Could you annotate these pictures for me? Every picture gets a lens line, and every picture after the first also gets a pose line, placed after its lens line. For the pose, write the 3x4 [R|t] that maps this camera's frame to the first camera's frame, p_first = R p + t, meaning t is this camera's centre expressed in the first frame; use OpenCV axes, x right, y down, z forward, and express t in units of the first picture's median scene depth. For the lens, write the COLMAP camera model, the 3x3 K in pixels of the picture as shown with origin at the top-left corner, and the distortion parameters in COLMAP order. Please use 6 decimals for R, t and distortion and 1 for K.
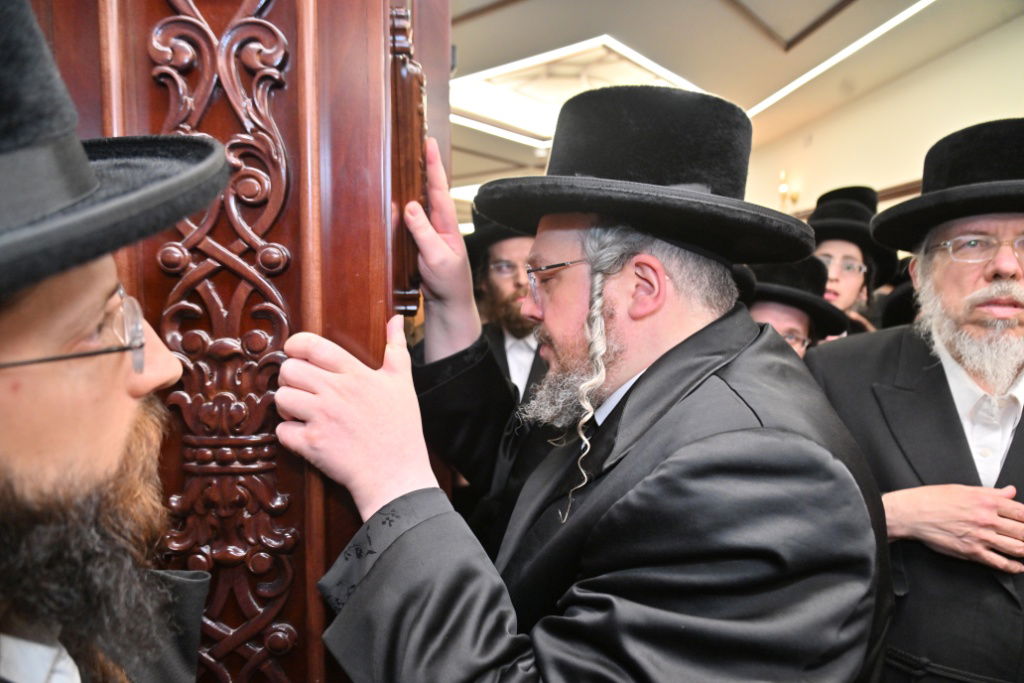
lens RADIAL K [[713.4, 0, 520.7], [0, 713.4, 343.3], [0, 0, 1]] dist [0.029795, -0.000782]
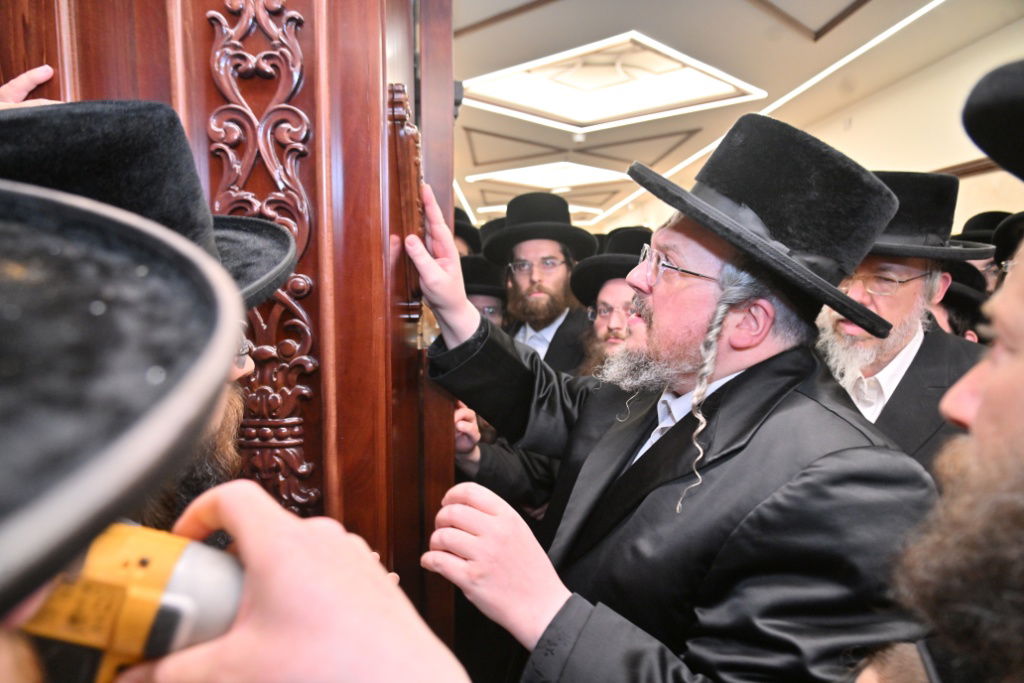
lens RADIAL K [[713.4, 0, 516.3], [0, 713.4, 344.8], [0, 0, 1]] dist [0.029795, -0.000782]
pose [[0.997301, 0.007298, -0.073061, 0.149694], [-0.004906, 0.999448, 0.032870, -0.054759], [0.073260, -0.032423, 0.996786, -0.289044]]
